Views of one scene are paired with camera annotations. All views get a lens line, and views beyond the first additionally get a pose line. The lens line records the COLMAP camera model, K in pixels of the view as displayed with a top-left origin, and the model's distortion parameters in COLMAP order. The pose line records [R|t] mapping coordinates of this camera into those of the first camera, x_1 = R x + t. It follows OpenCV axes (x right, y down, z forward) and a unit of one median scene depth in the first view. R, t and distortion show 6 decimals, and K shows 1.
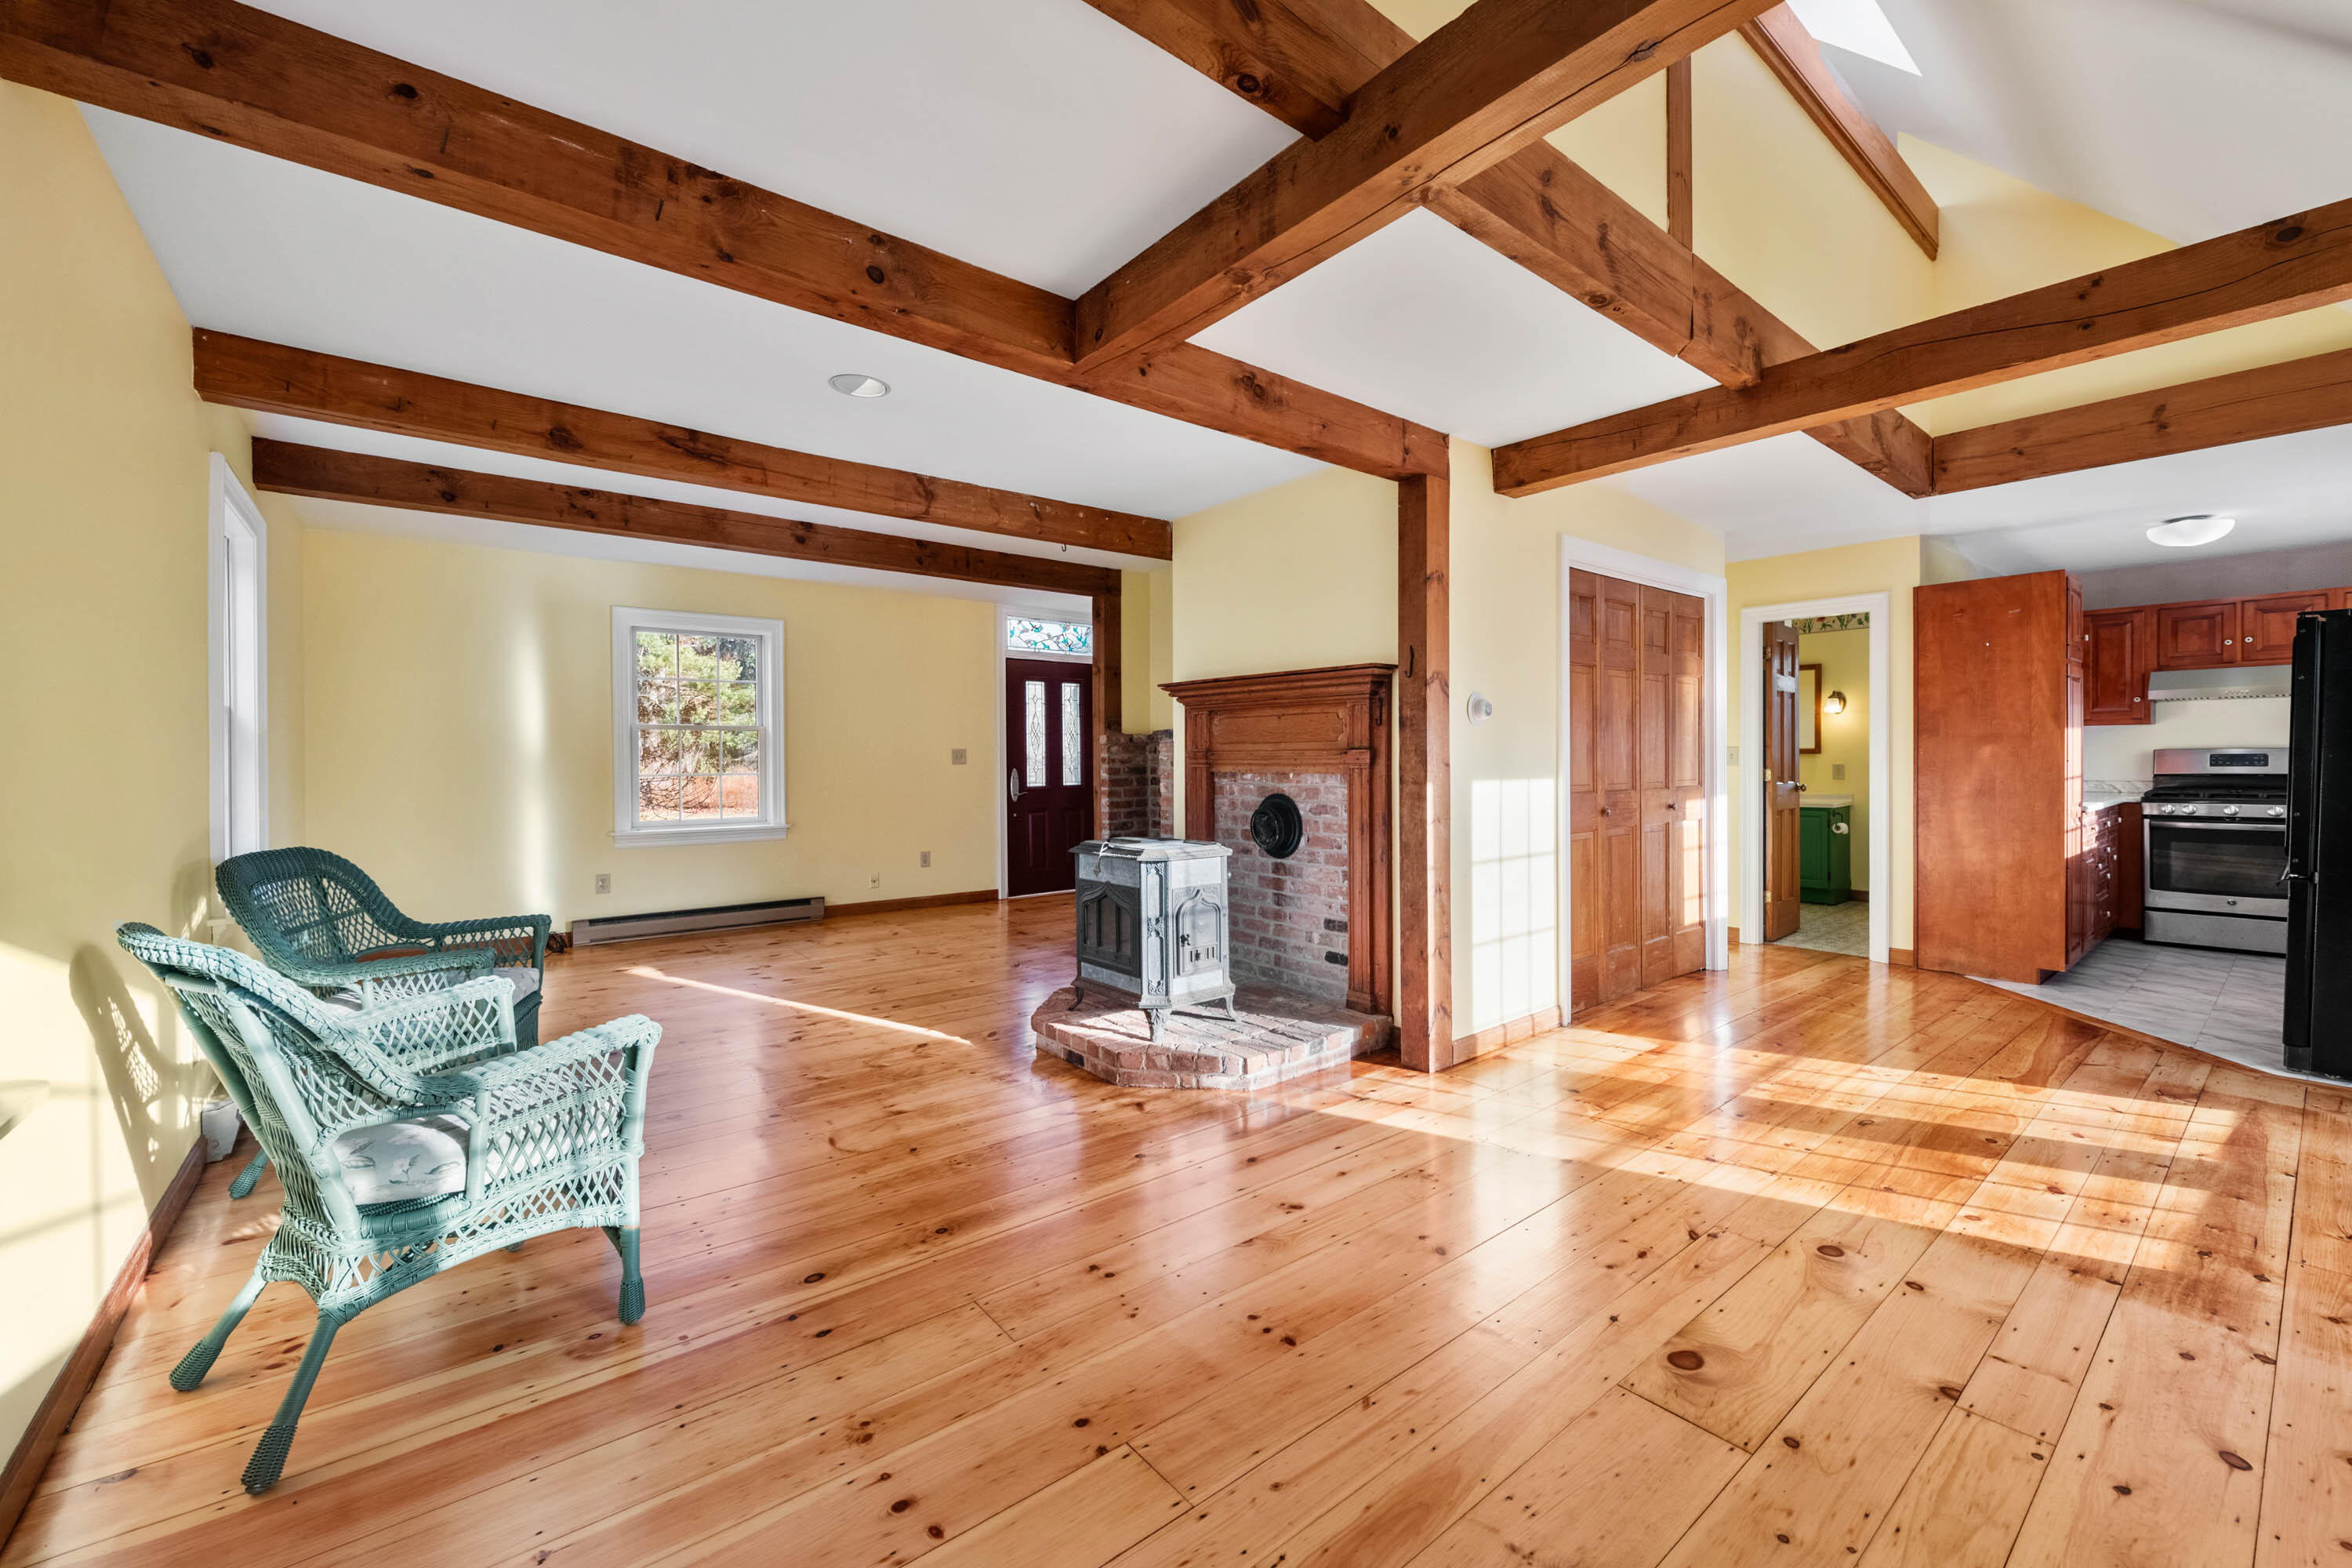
lens RADIAL K [[933.1, 0, 1175.9], [0, 933.1, 769.9], [0, 0, 1]] dist [-0.003994, -0.000121]
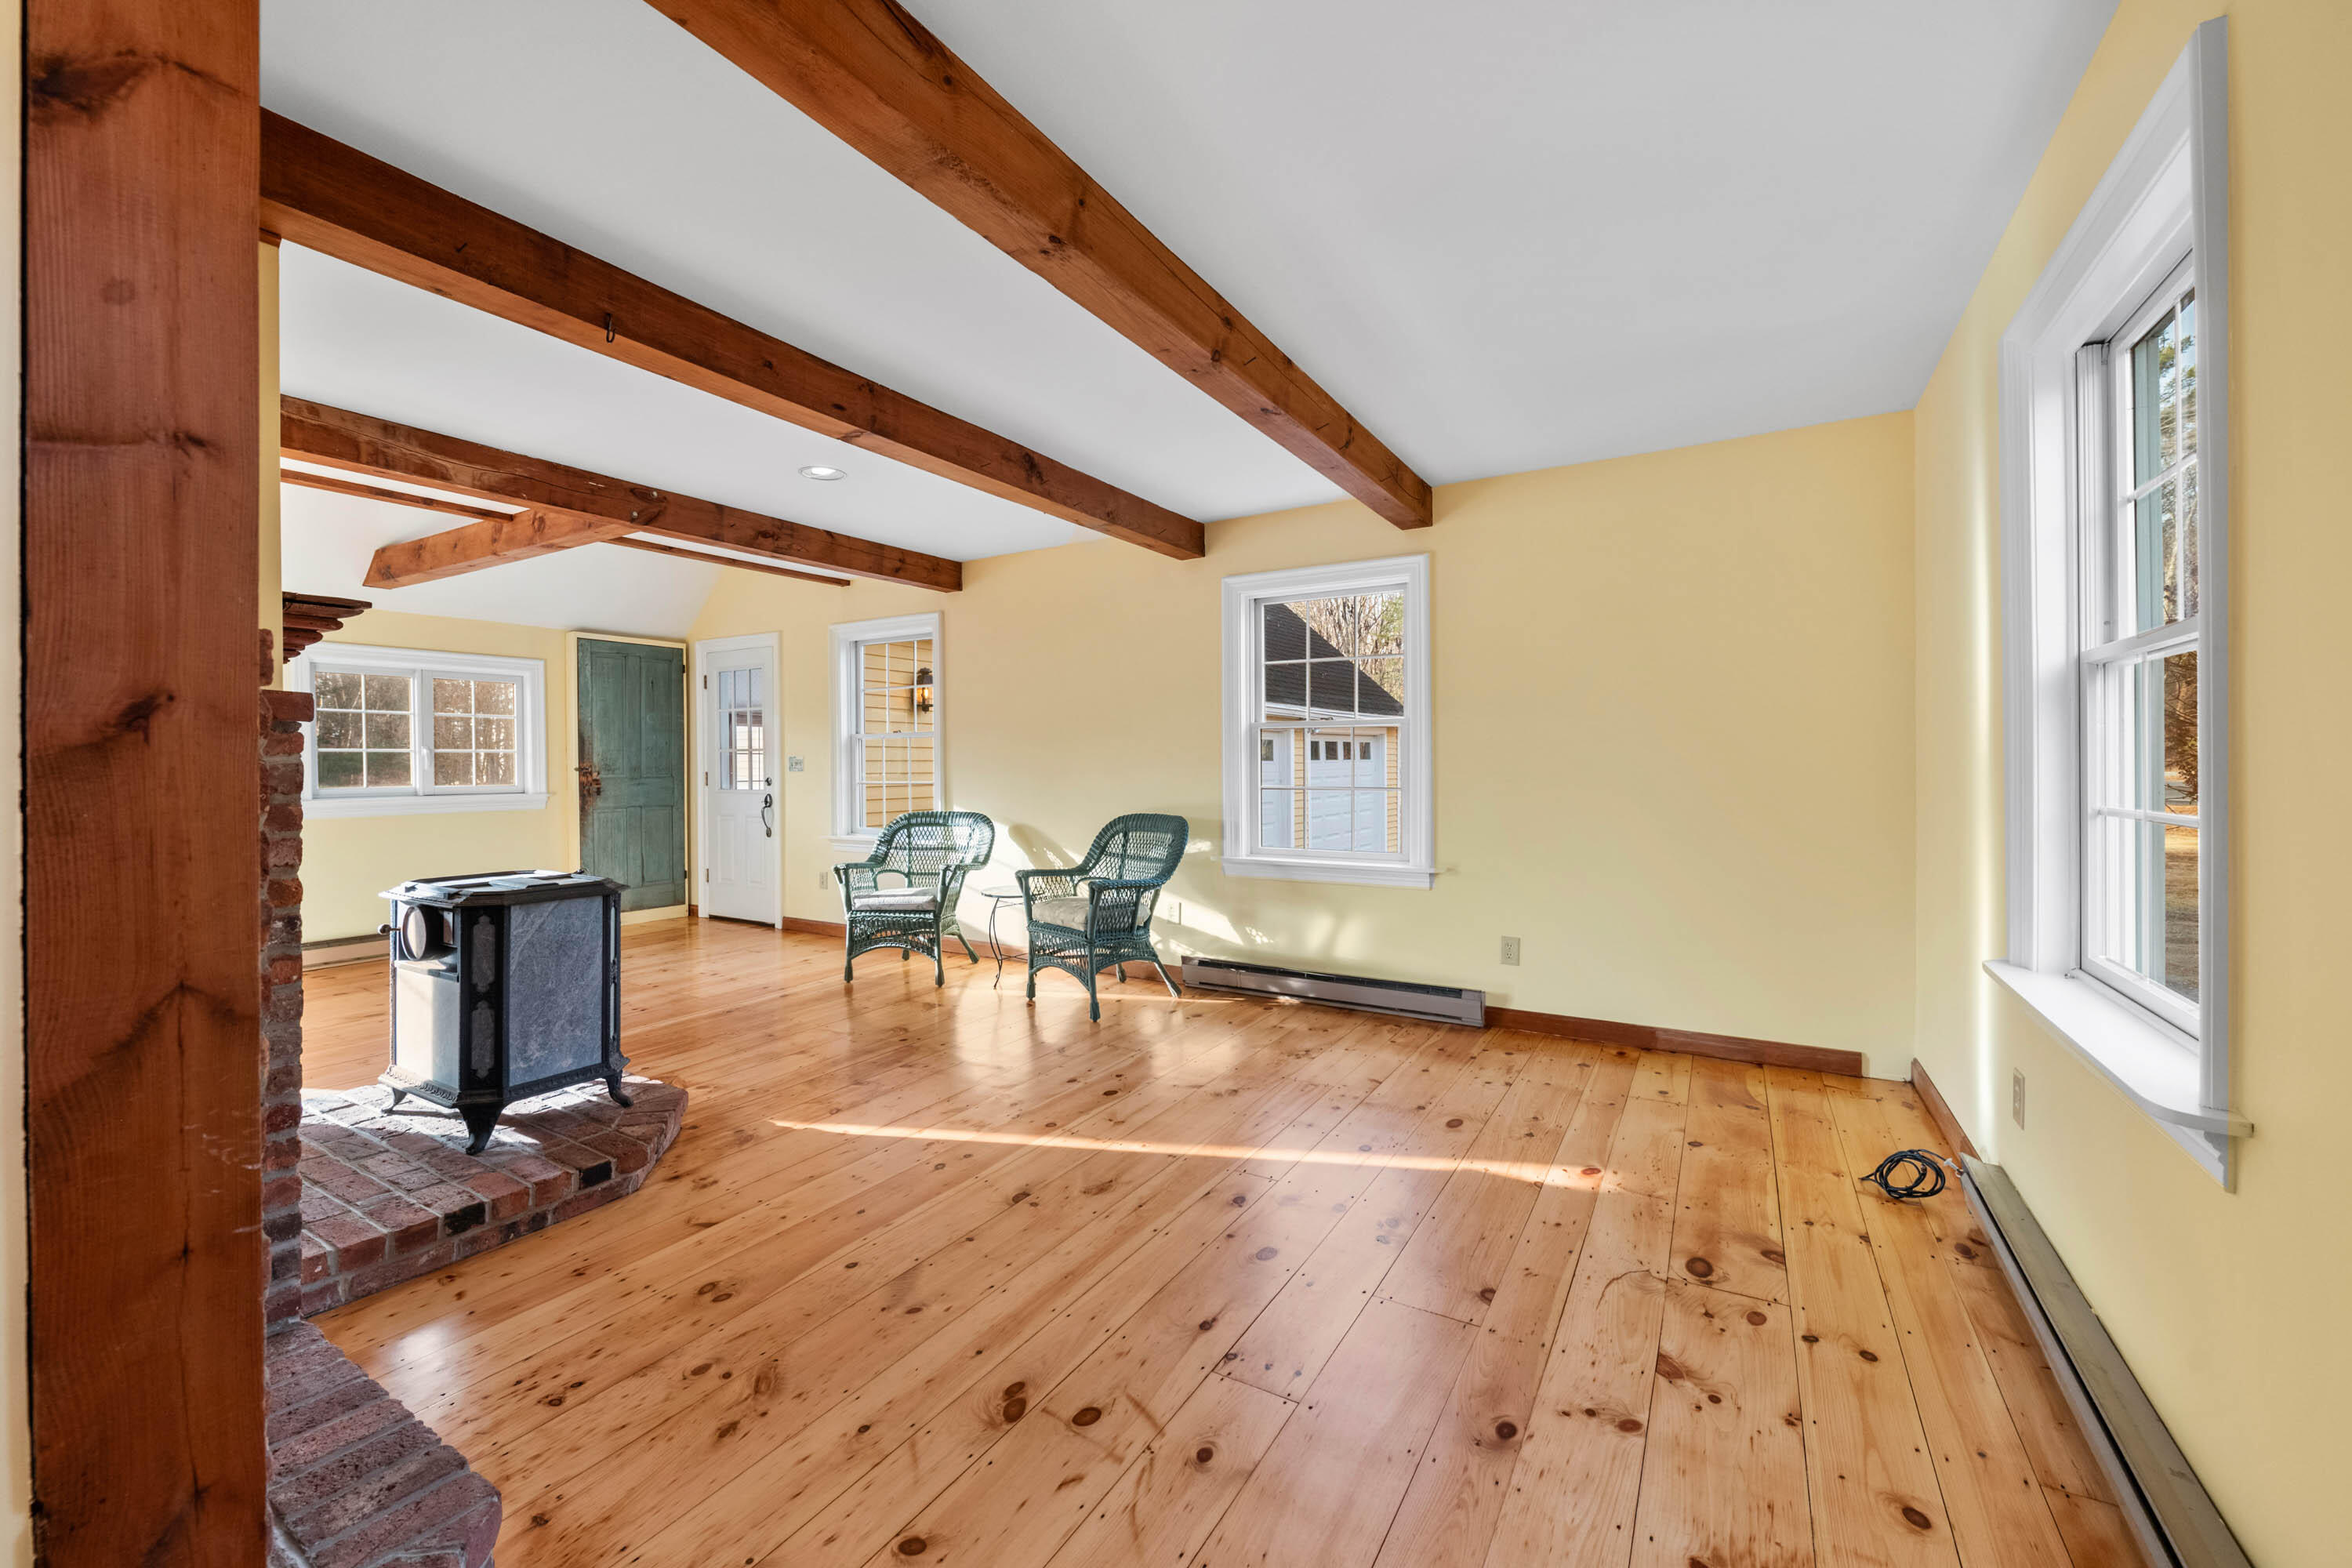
lens RADIAL K [[933.1, 0, 1174.0], [0, 933.1, 770.3], [0, 0, 1]] dist [-0.003994, -0.000121]
pose [[-0.936722, 0.004681, -0.350042, -0.241747], [-0.000825, 0.999878, 0.015580, -0.022584], [0.350073, 0.014883, -0.936604, 1.711641]]
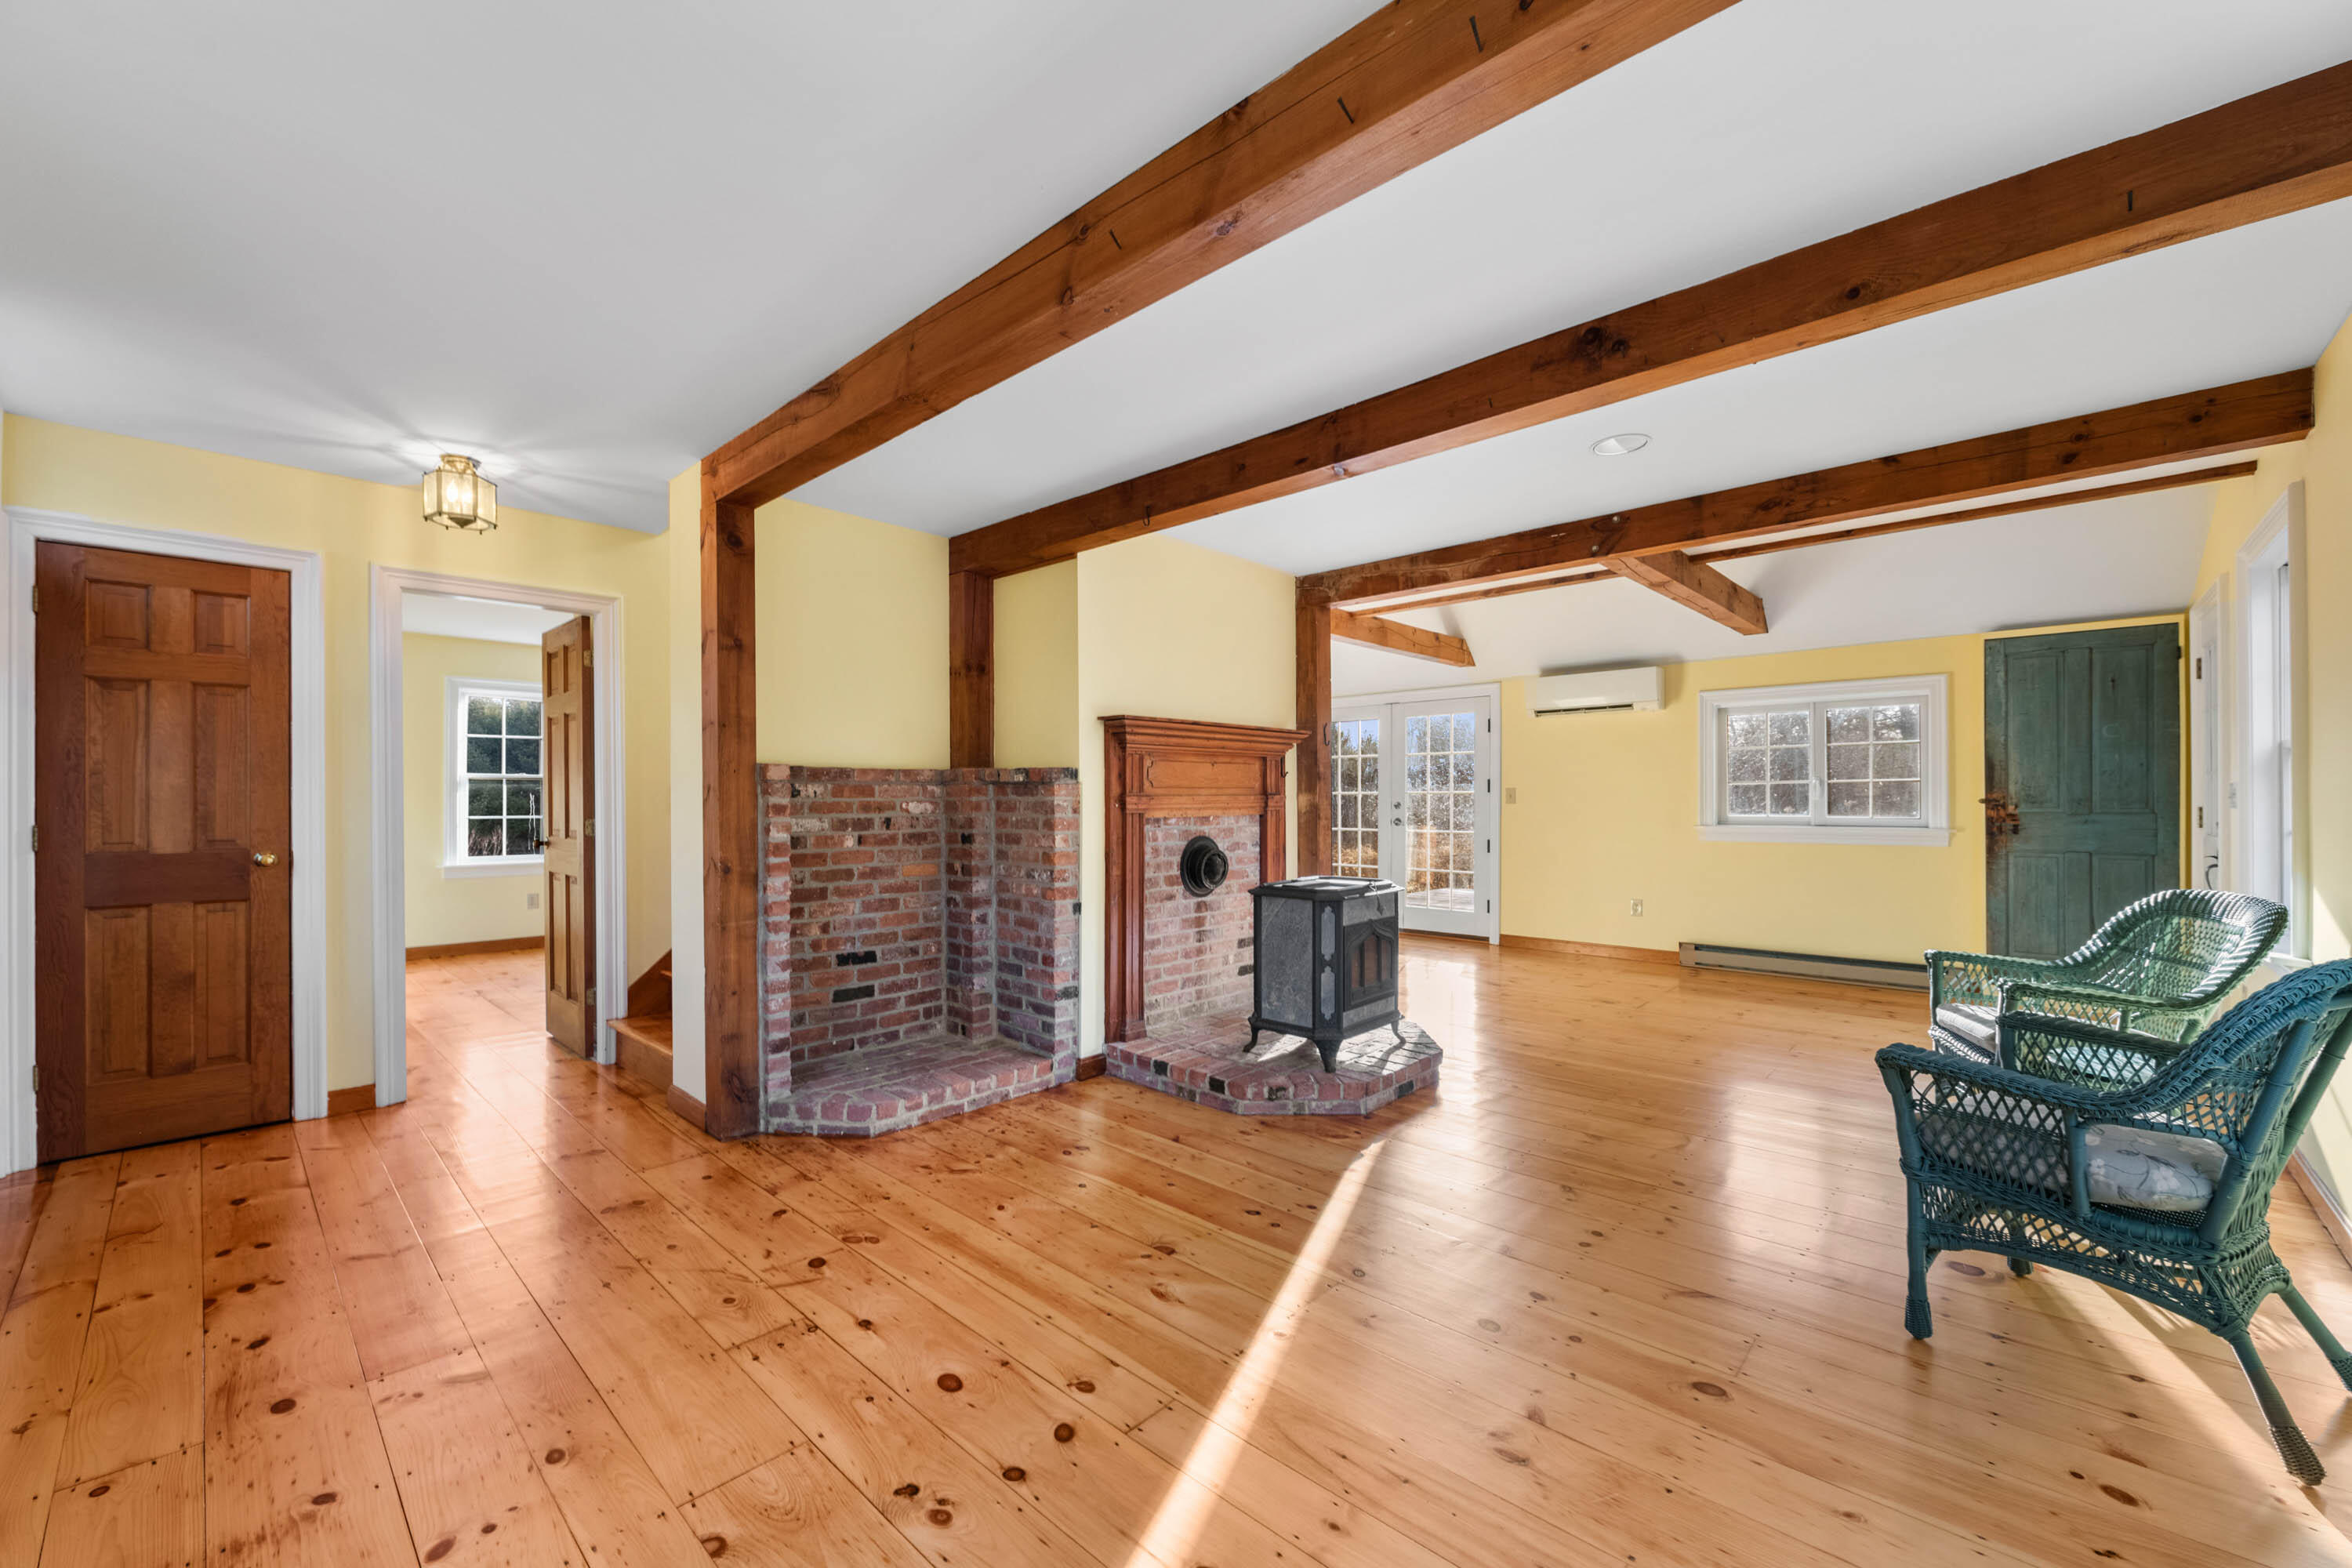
lens RADIAL K [[933.1, 0, 1176.4], [0, 933.1, 790.7], [0, 0, 1]] dist [-0.003994, -0.000121]
pose [[-0.136791, 0.005768, 0.990583, -0.945182], [0.012892, 0.999909, -0.004042, -0.022304], [-0.990516, 0.012218, -0.136853, 1.181934]]
